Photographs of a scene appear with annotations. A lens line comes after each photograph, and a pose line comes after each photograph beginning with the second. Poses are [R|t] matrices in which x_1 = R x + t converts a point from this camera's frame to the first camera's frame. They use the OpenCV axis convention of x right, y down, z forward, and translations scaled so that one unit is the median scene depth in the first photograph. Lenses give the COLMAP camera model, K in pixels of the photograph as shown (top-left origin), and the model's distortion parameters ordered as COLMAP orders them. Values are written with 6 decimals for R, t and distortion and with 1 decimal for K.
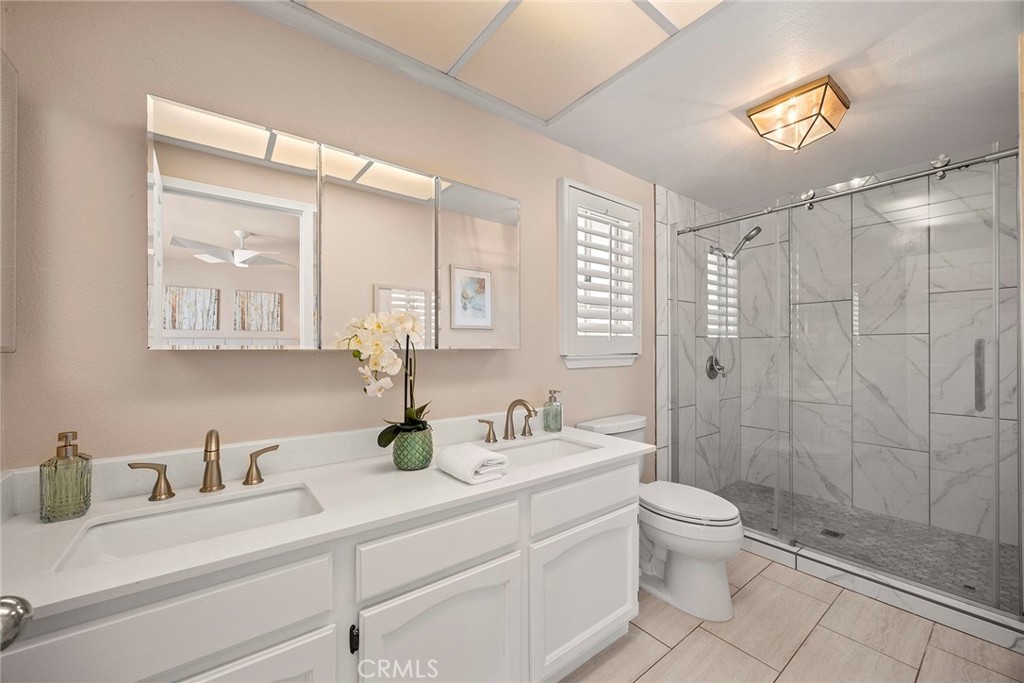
lens RADIAL K [[395.0, 0, 507.8], [0, 395.0, 346.0], [0, 0, 1]] dist [-0.004022, 0.000261]
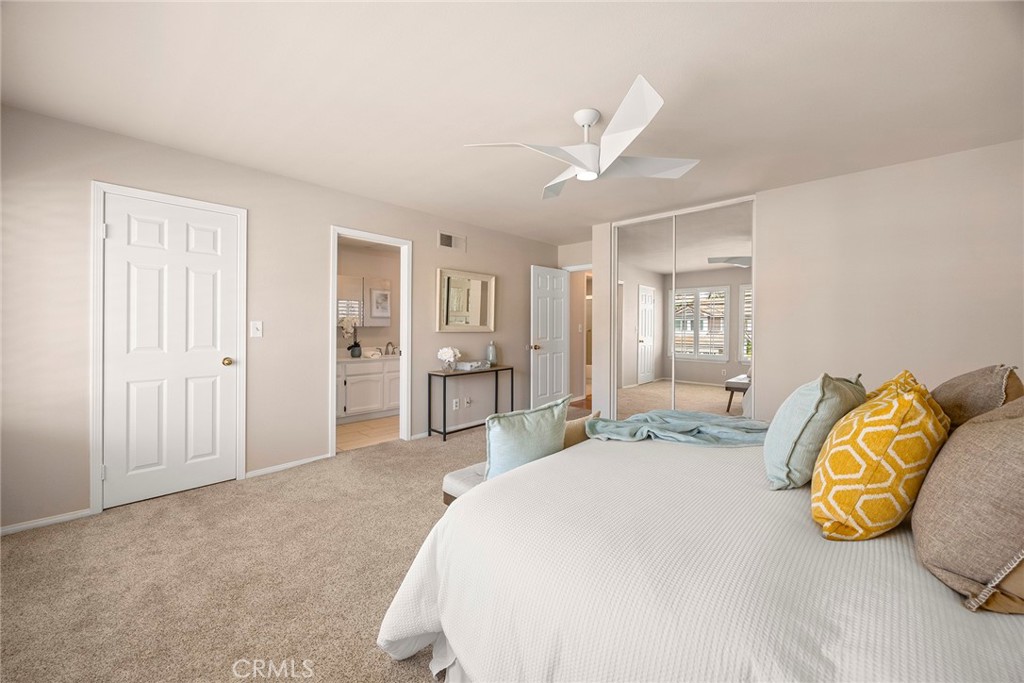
lens RADIAL K [[395.0, 0, 512.1], [0, 395.0, 332.3], [0, 0, 1]] dist [-0.004022, 0.000261]
pose [[0.985269, 0.002153, 0.171000, 0.382608], [-0.005396, 0.999814, 0.018498, -0.008996], [-0.170929, -0.019149, 0.985097, -1.944050]]
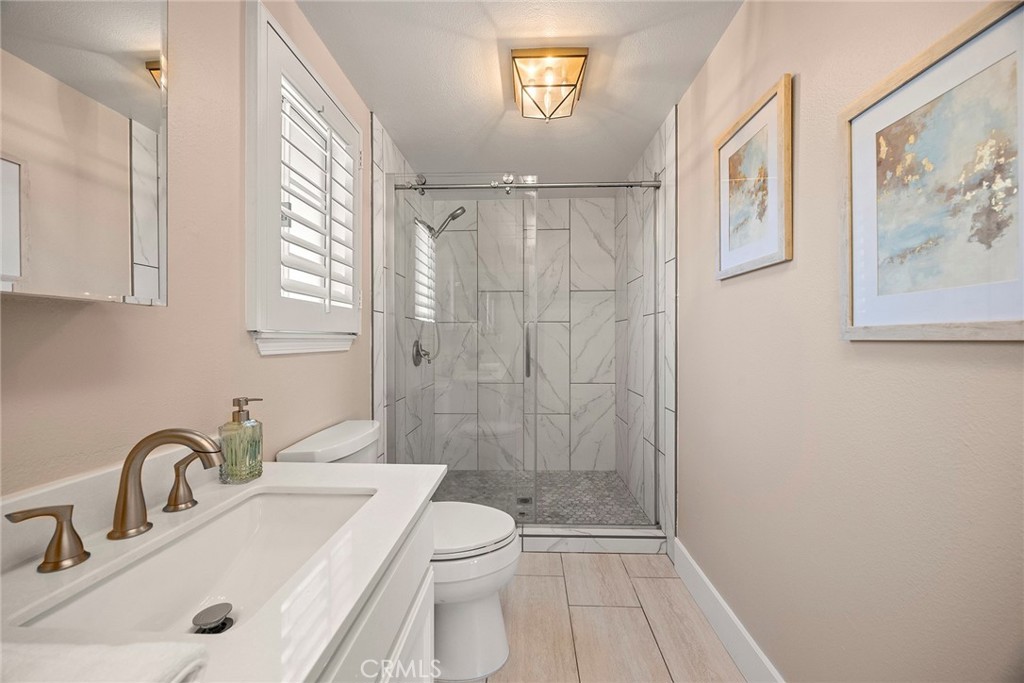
lens RADIAL K [[395.0, 0, 516.5], [0, 395.0, 339.2], [0, 0, 1]] dist [-0.004022, 0.000261]
pose [[0.633160, 0.002921, 0.774015, -0.047621], [-0.002153, 0.999996, -0.002012, 0.035030], [-0.774018, -0.000393, 0.633164, 0.382333]]
